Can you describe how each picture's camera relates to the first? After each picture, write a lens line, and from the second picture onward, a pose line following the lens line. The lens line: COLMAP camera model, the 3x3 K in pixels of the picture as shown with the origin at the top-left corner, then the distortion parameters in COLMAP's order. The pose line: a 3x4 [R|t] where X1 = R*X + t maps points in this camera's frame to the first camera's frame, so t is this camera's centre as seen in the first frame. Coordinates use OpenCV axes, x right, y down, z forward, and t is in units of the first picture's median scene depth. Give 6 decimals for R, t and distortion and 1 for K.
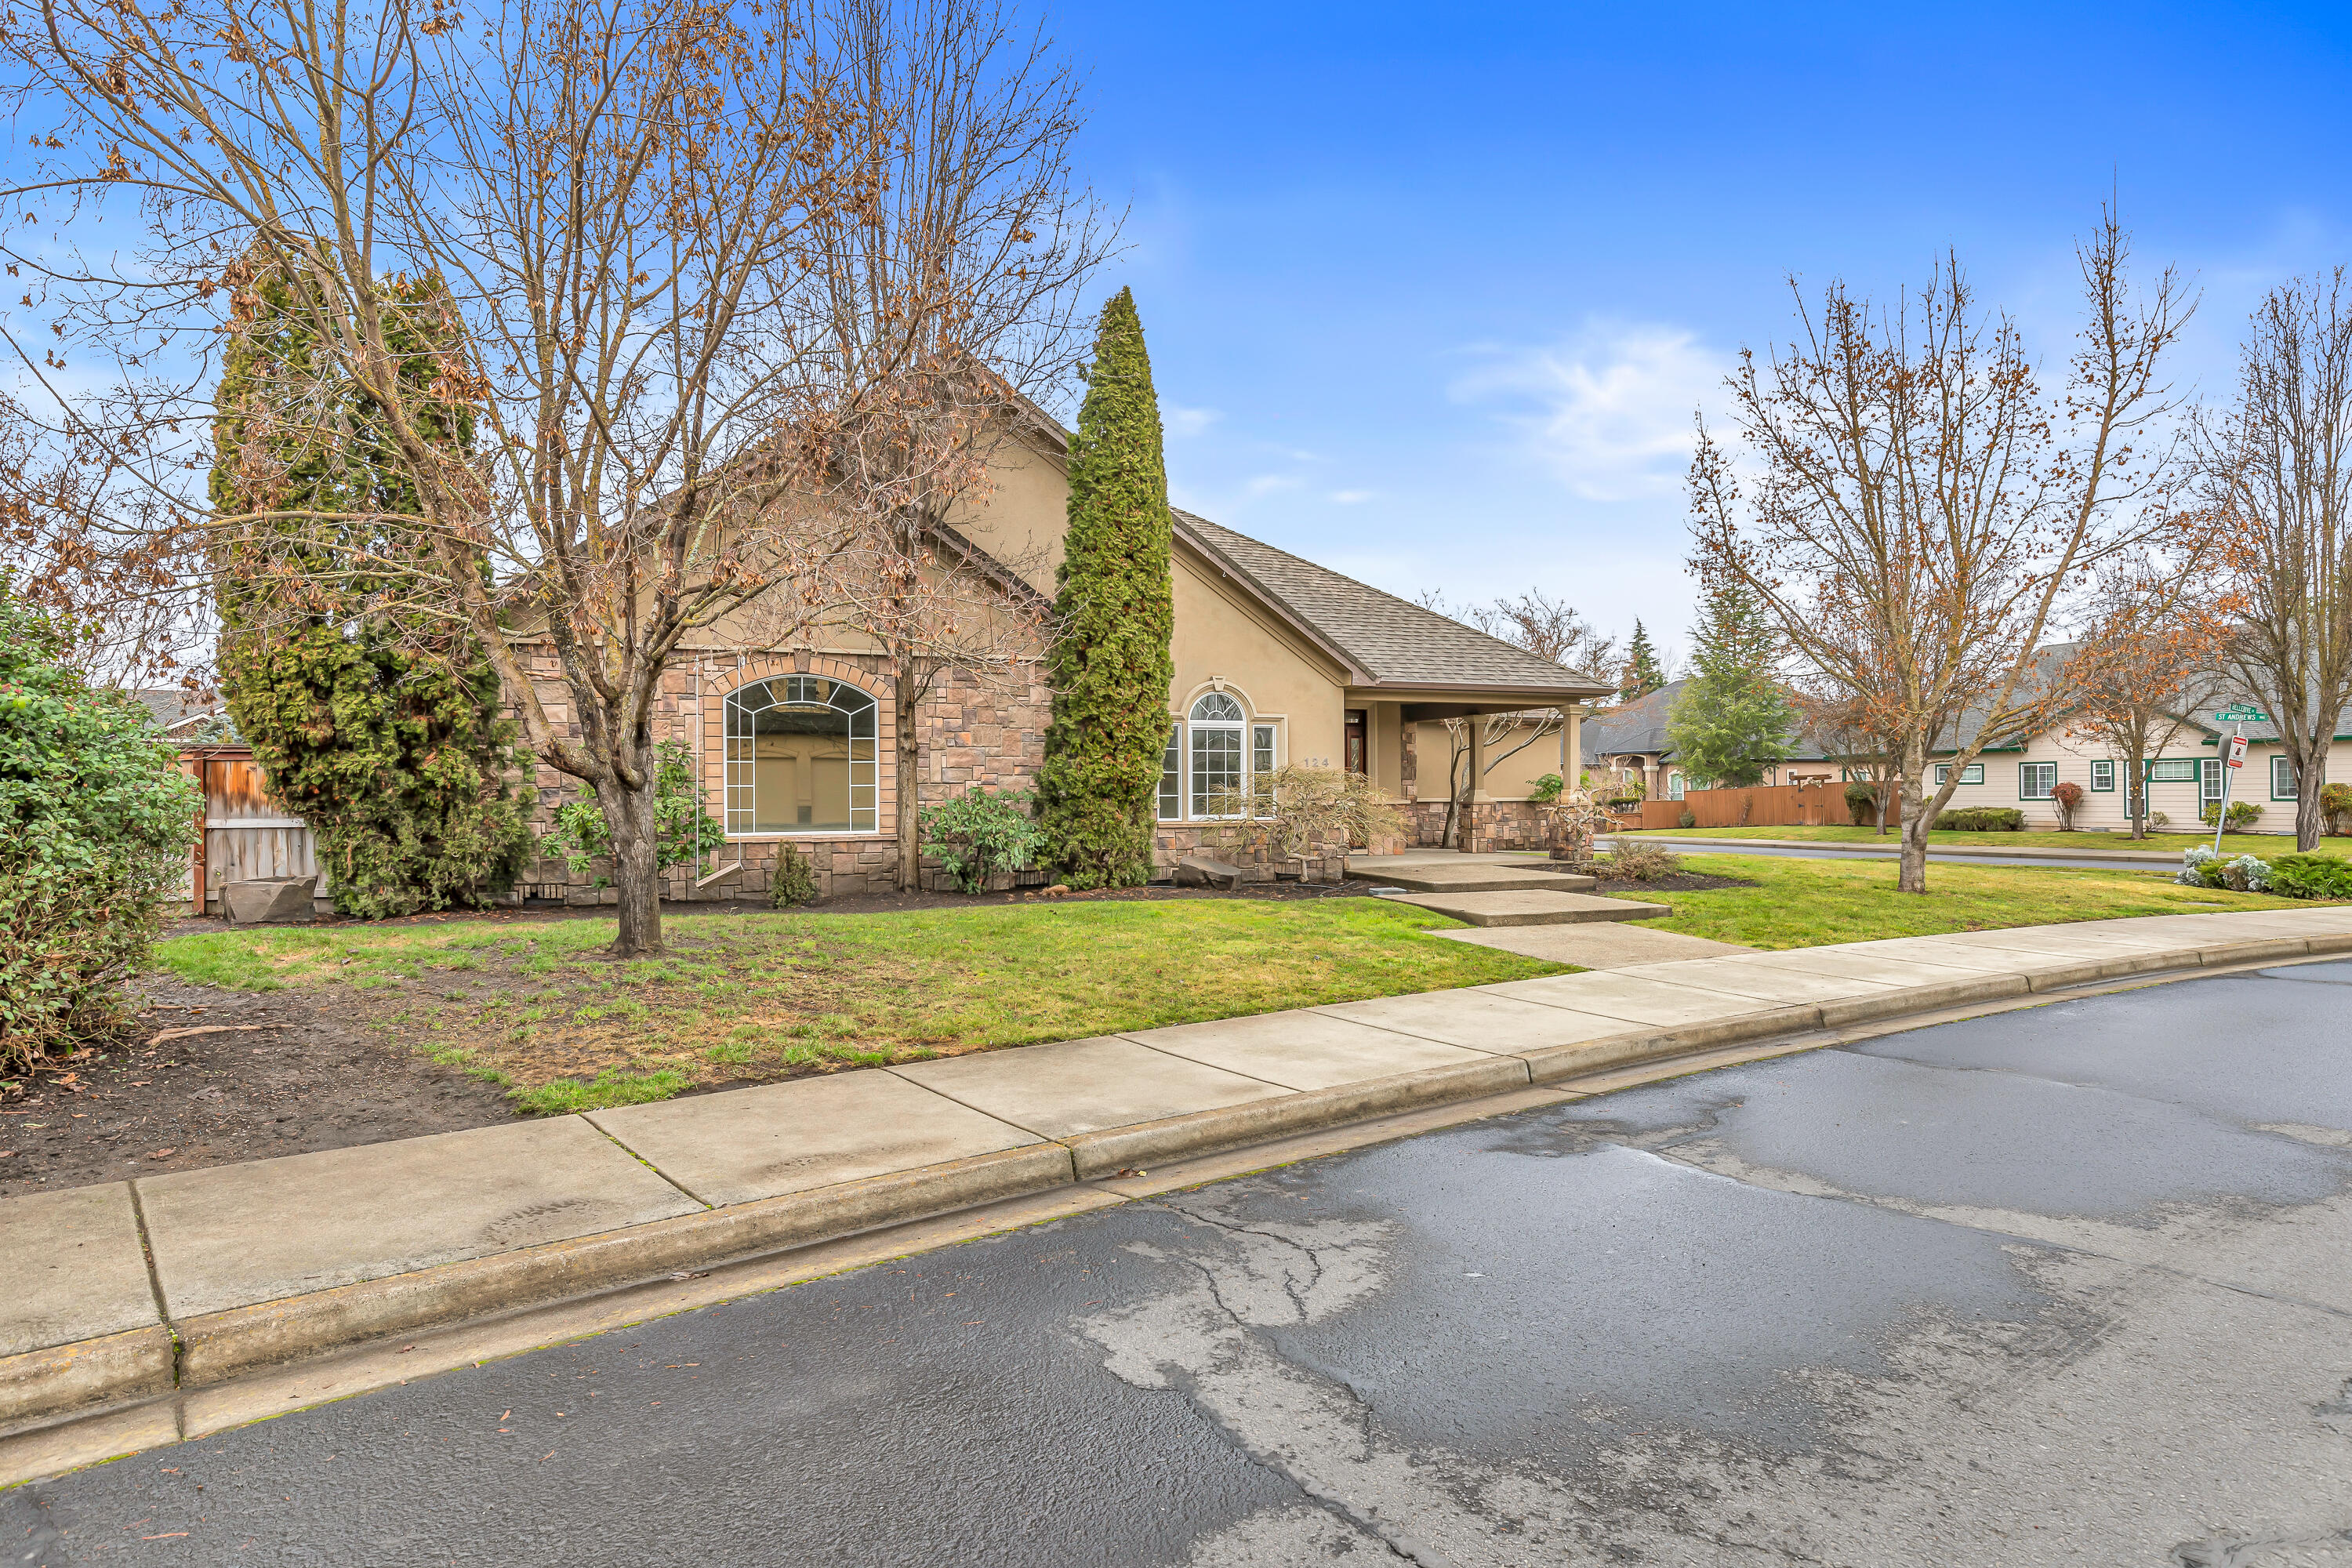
lens RADIAL K [[1315.2, 0, 1197.0], [0, 1315.2, 801.3], [0, 0, 1]] dist [-0.001973, 0.004244]
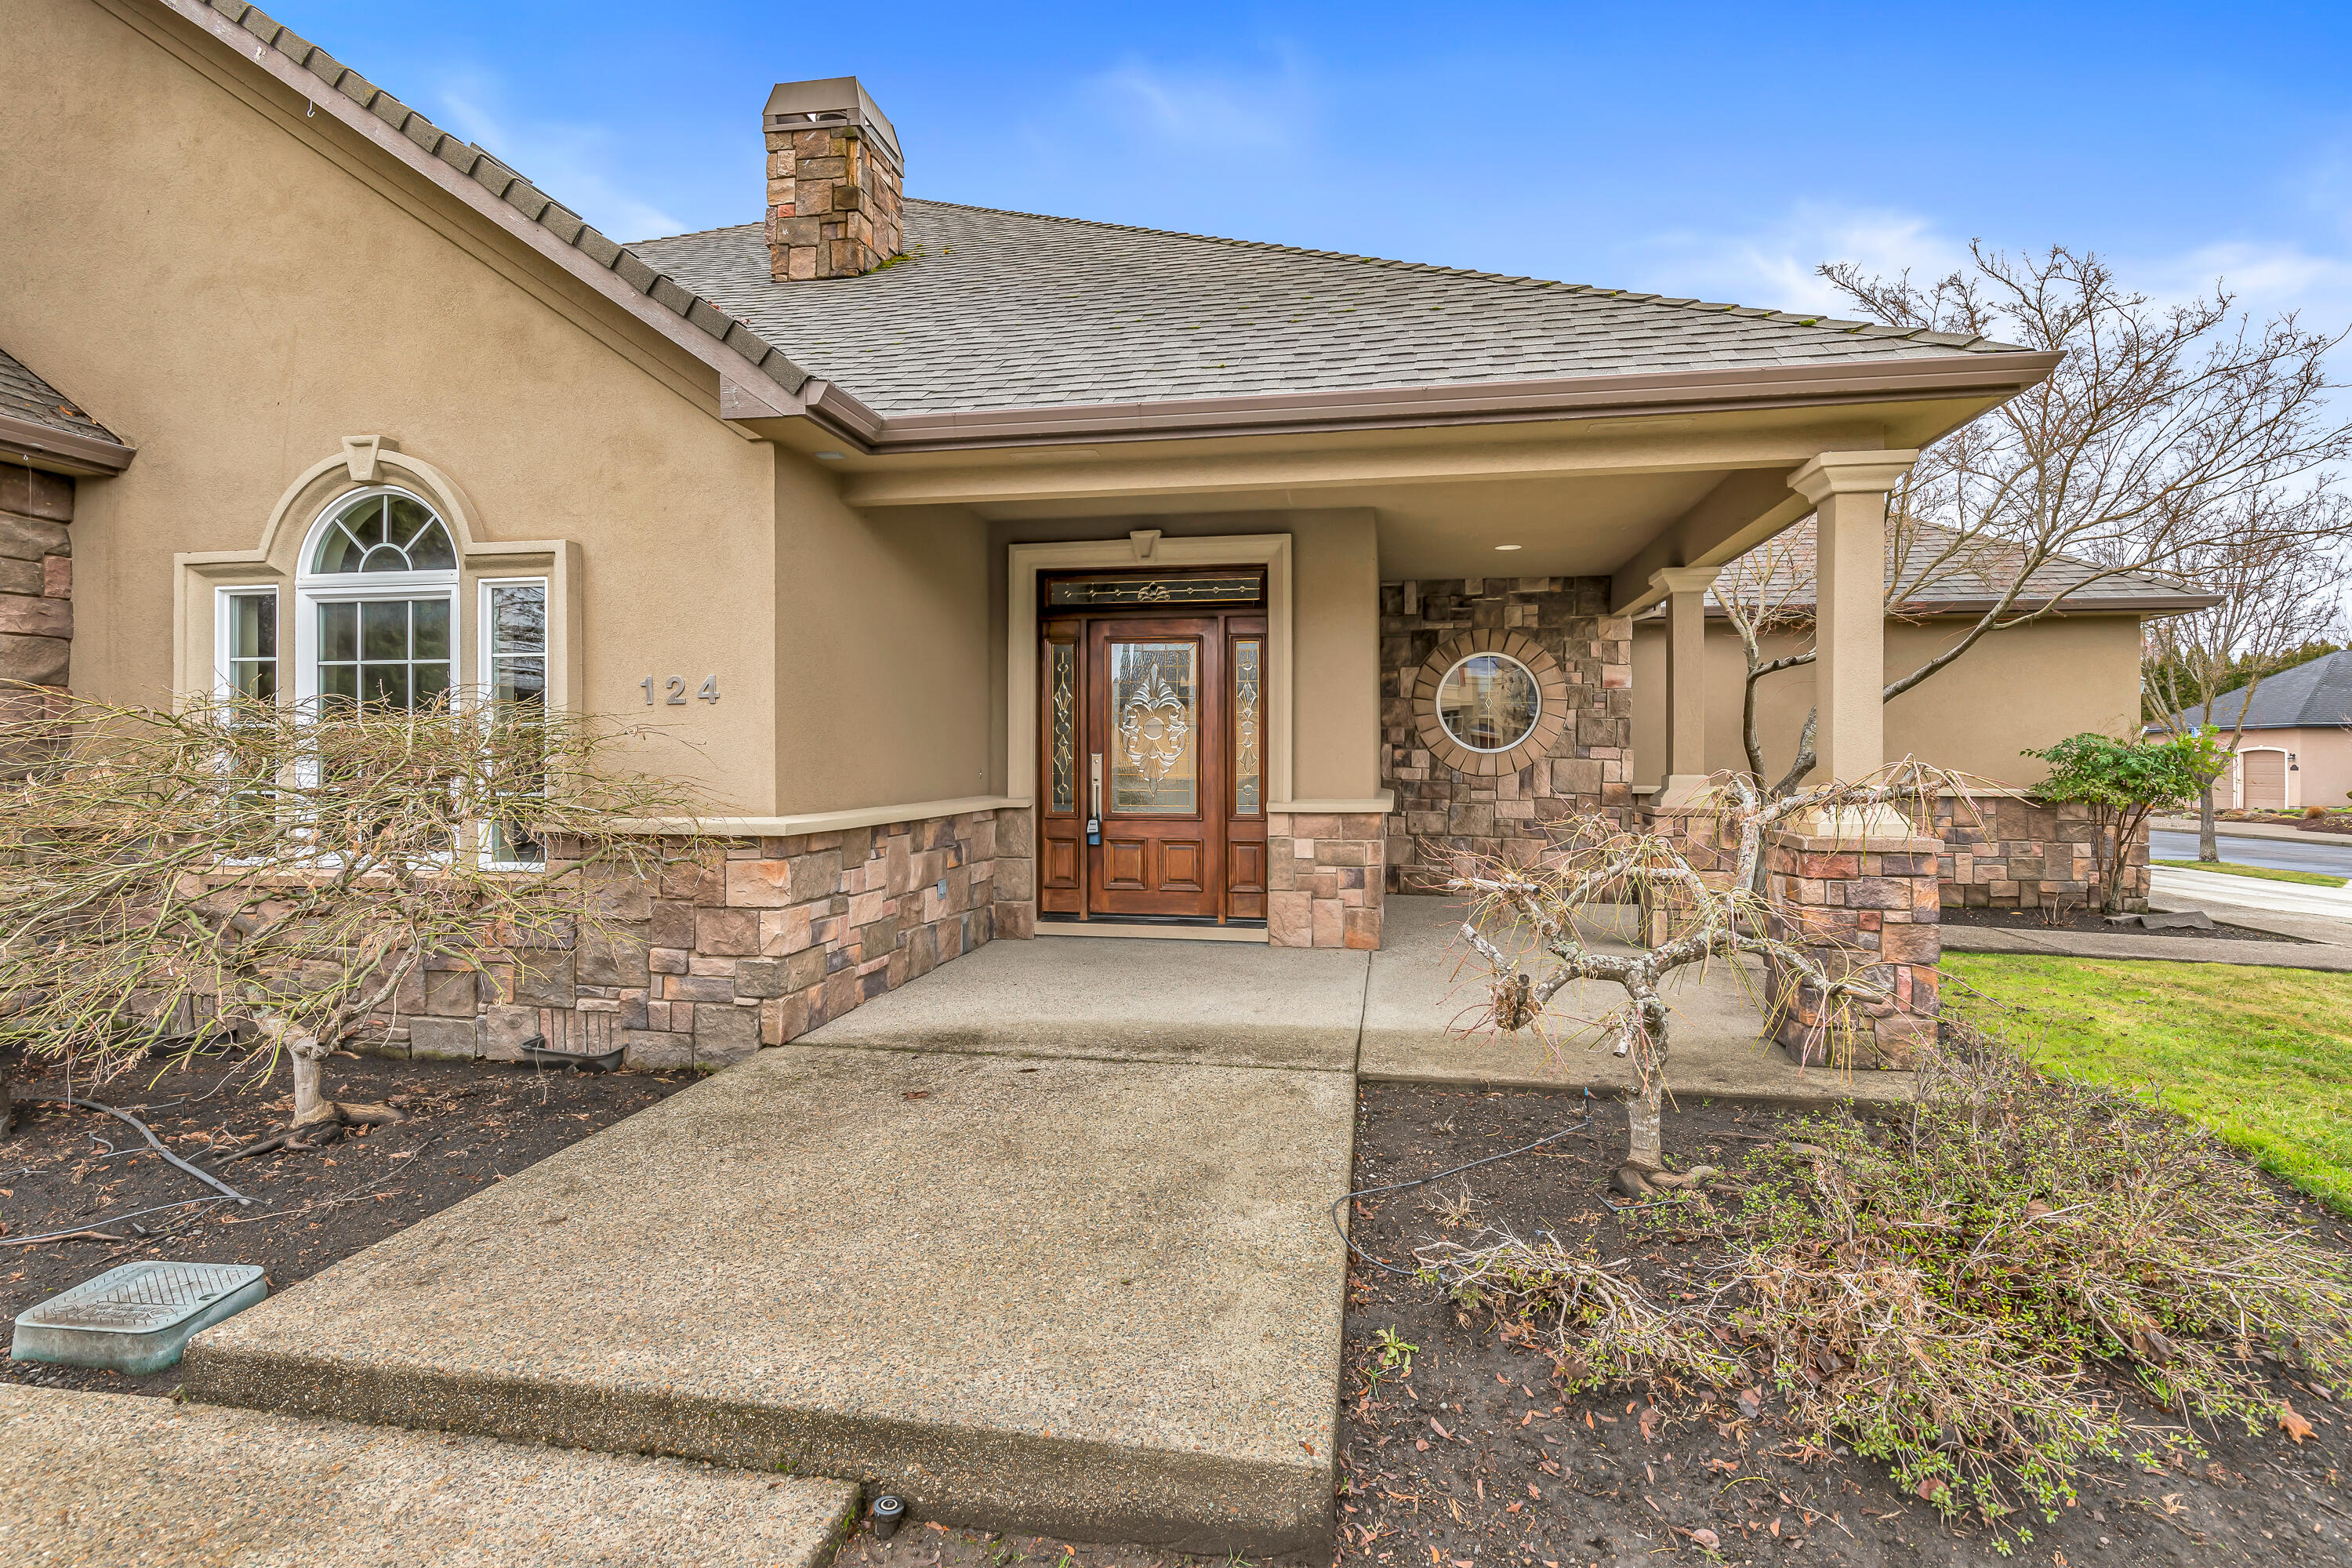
lens RADIAL K [[1095.4, 0, 1200.7], [0, 1095.4, 780.6], [0, 0, 1]] dist [0.023323, -0.006695]
pose [[0.842748, 0.014577, -0.538111, 0.394747], [-0.007964, 0.999862, 0.014613, -0.015788], [0.538249, -0.008029, 0.842747, 0.998101]]
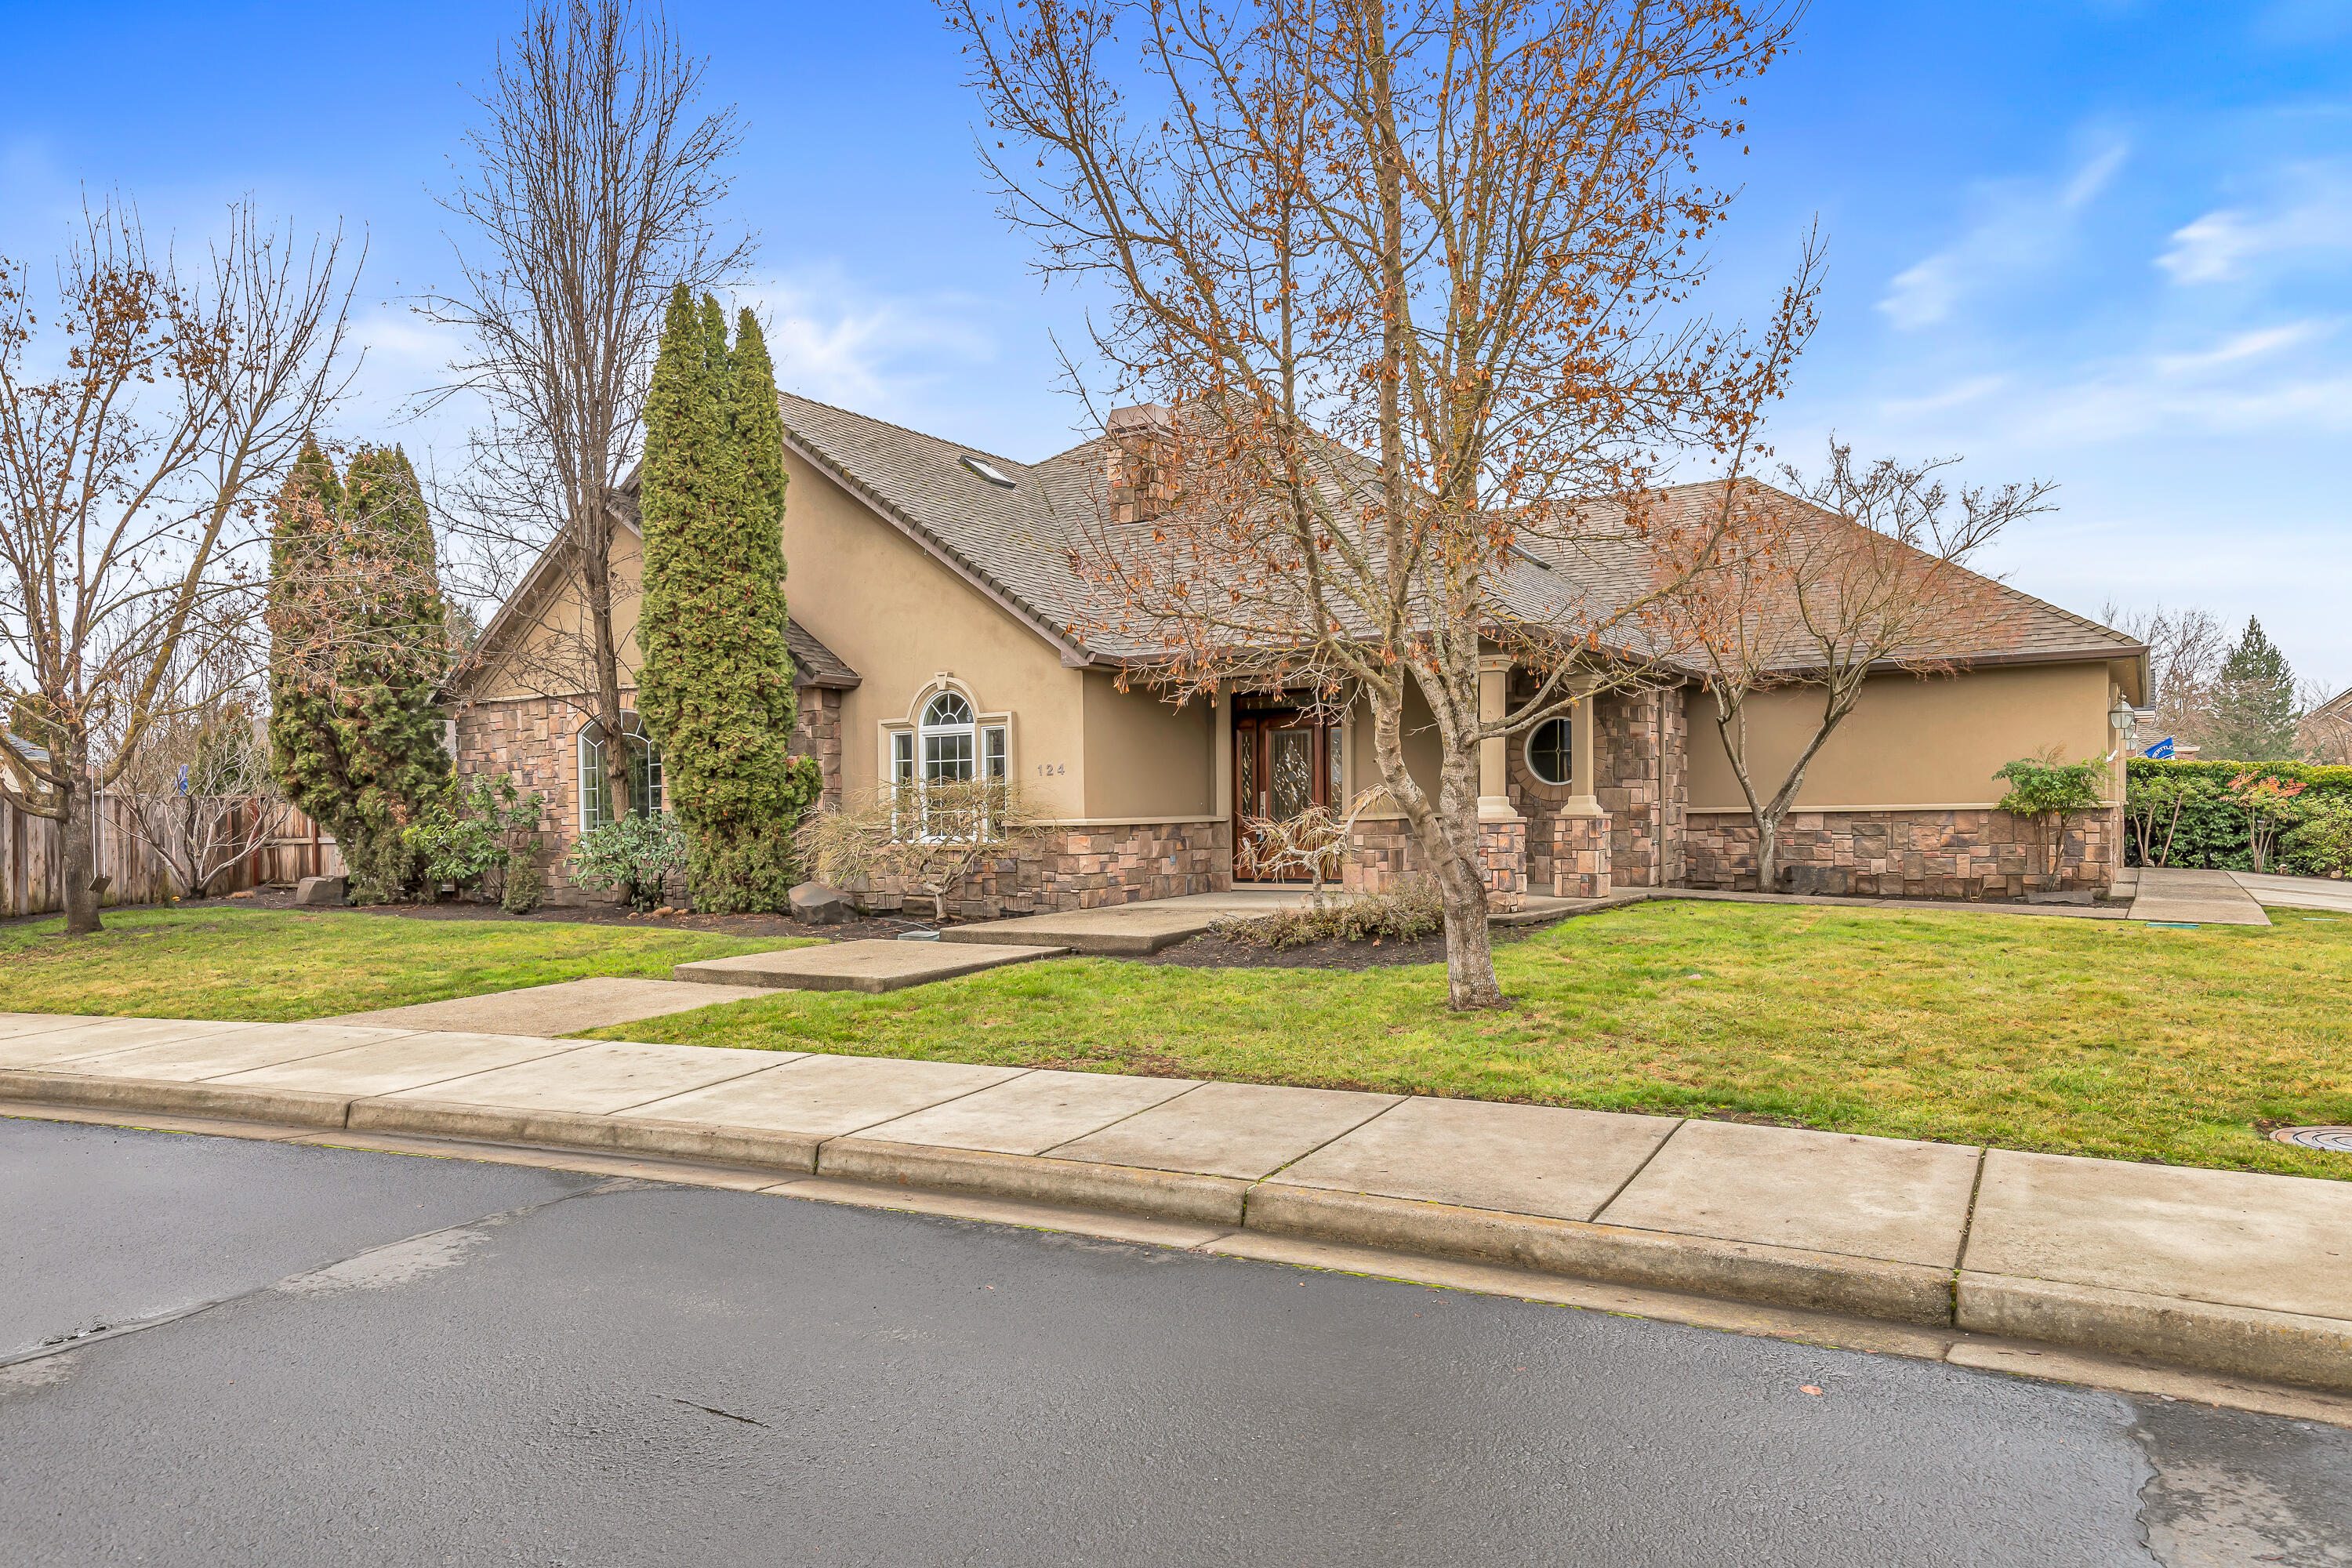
lens RADIAL K [[1520.6, 0, 1217.2], [0, 1520.6, 862.3], [0, 0, 1]] dist [-0.000707, 0.004500]
pose [[0.581394, 0.020150, -0.813372, 1.046735], [0.009491, 0.999457, 0.031545, -0.002437], [0.813567, -0.026060, 0.580887, 0.650742]]
